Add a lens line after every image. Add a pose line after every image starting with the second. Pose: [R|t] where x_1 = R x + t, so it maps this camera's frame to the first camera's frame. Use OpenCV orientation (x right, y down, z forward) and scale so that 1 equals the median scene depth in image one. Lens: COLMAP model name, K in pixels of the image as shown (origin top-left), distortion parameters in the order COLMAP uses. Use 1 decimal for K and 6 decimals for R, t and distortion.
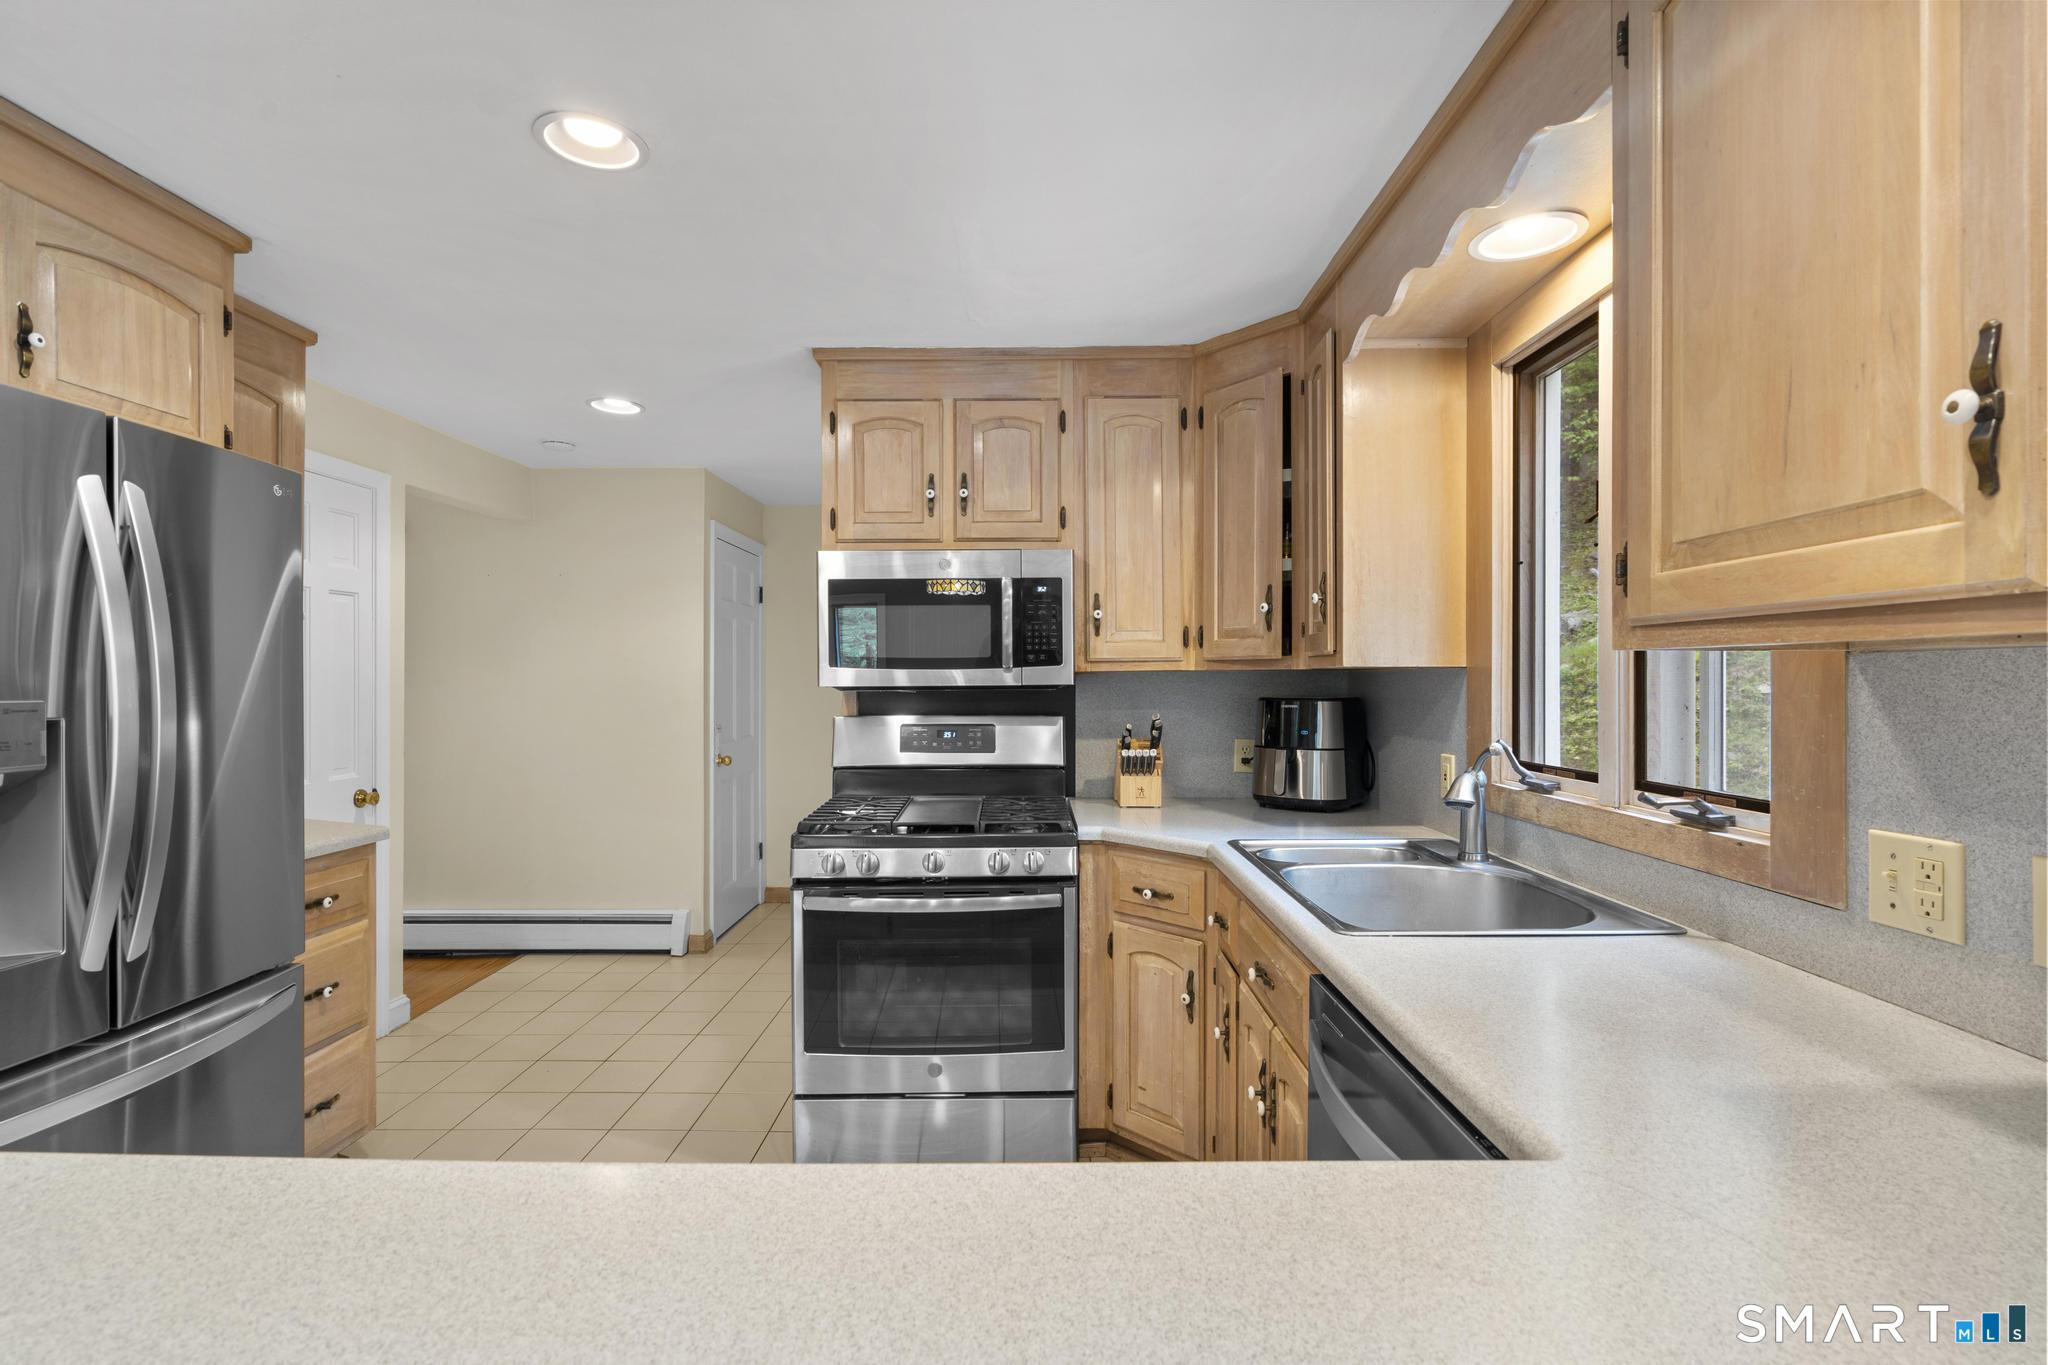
lens RADIAL K [[922.1, 0, 1034.1], [0, 922.1, 681.9], [0, 0, 1]] dist [-0.004723, 0.001701]
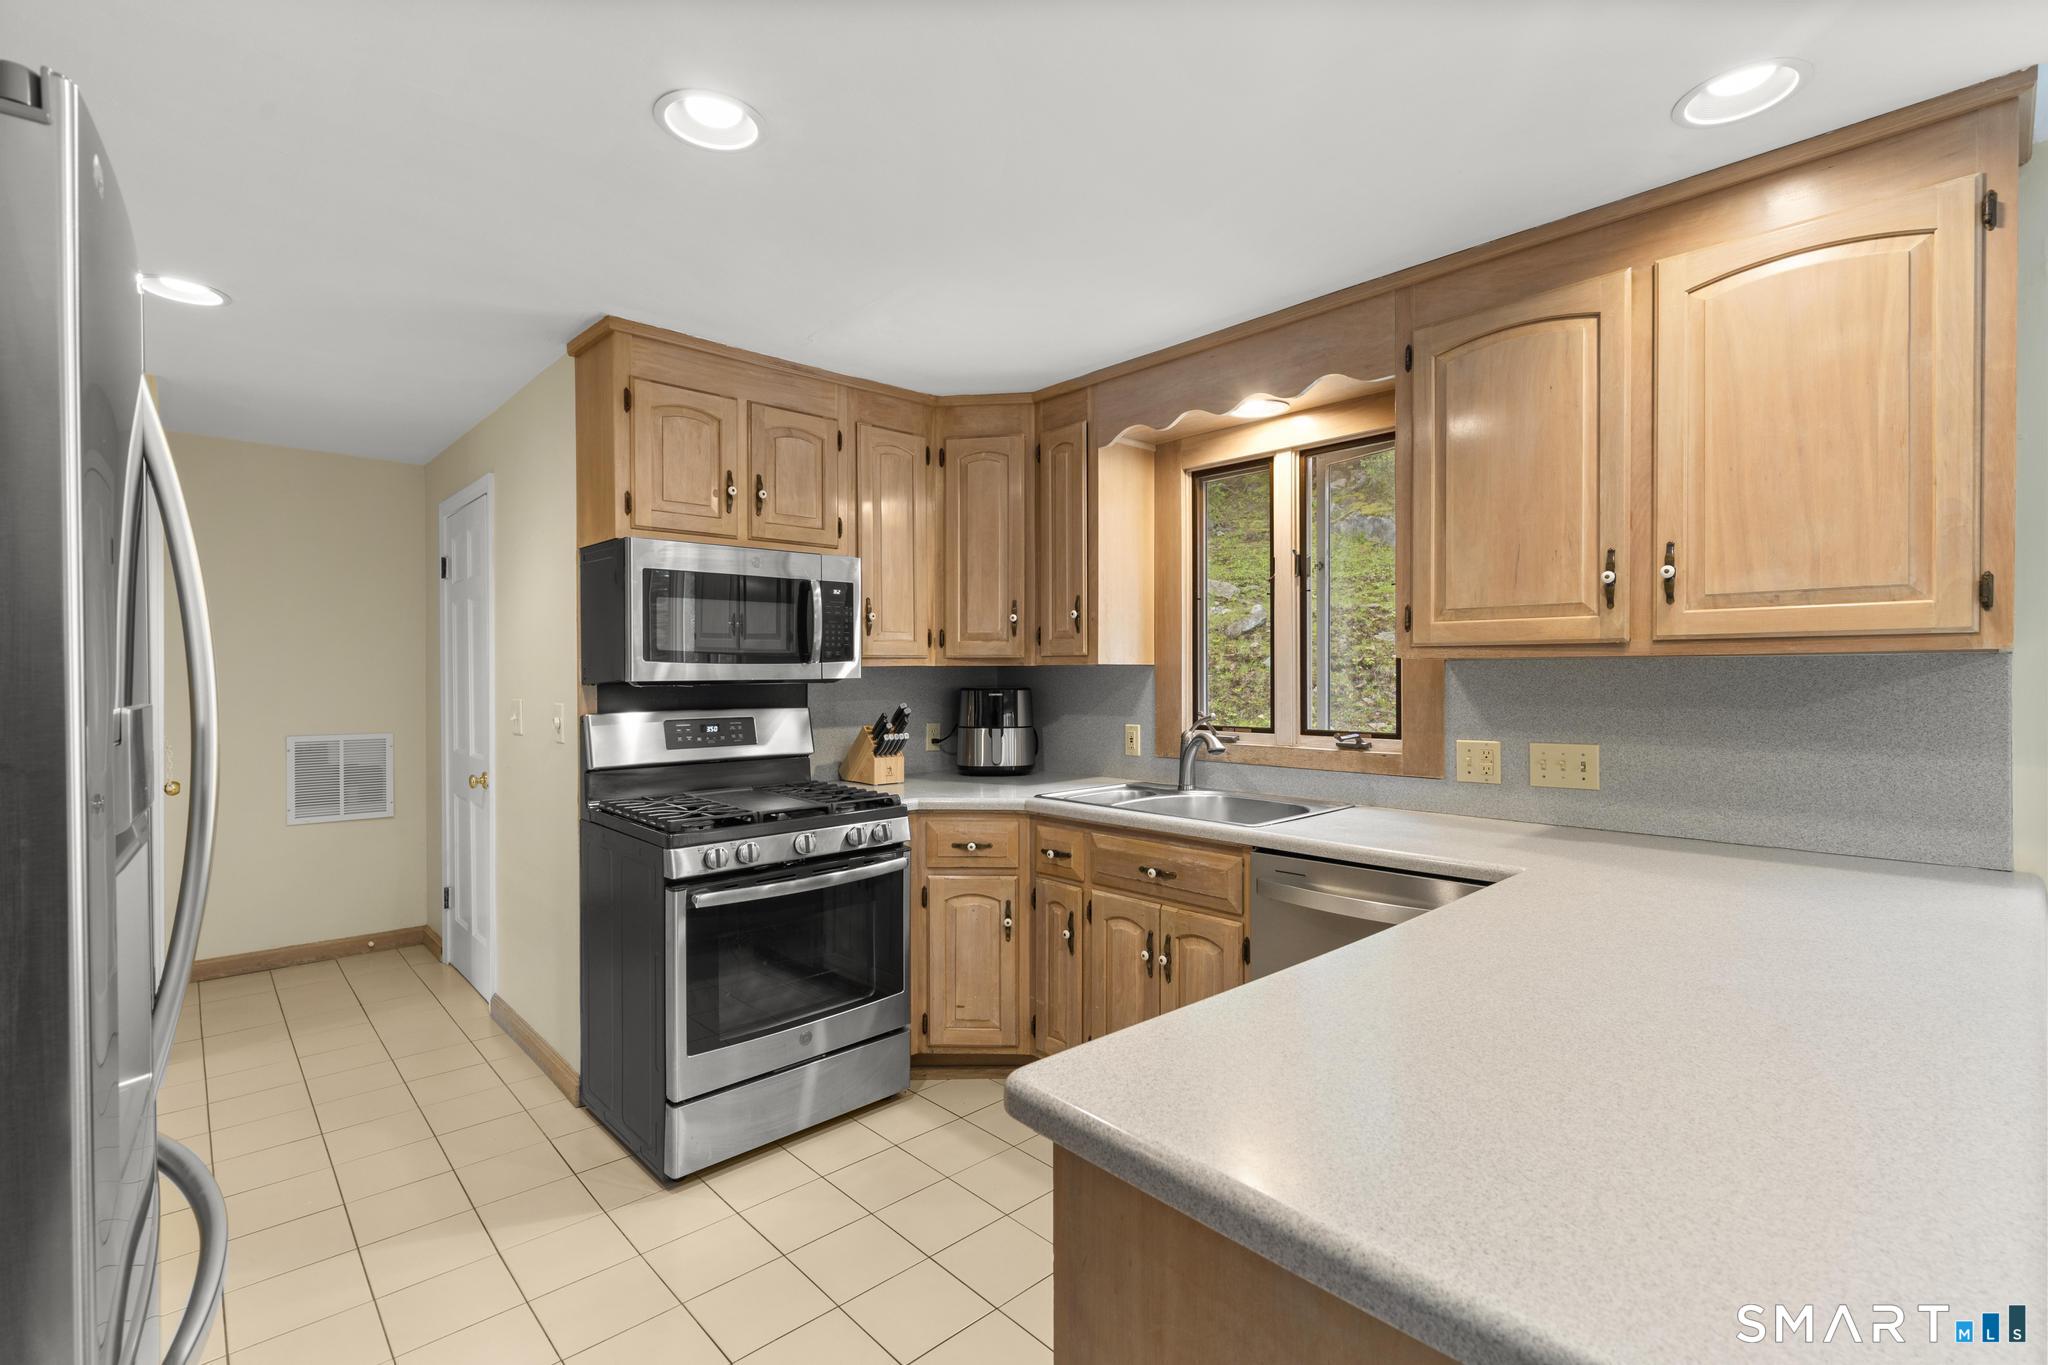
lens RADIAL K [[922.1, 0, 1033.0], [0, 922.1, 679.9], [0, 0, 1]] dist [-0.004723, 0.001701]
pose [[0.728777, -0.005237, 0.684732, -0.607982], [0.003316, 0.999986, 0.004118, 0.001192], [-0.684744, -0.000731, 0.728784, 0.036927]]
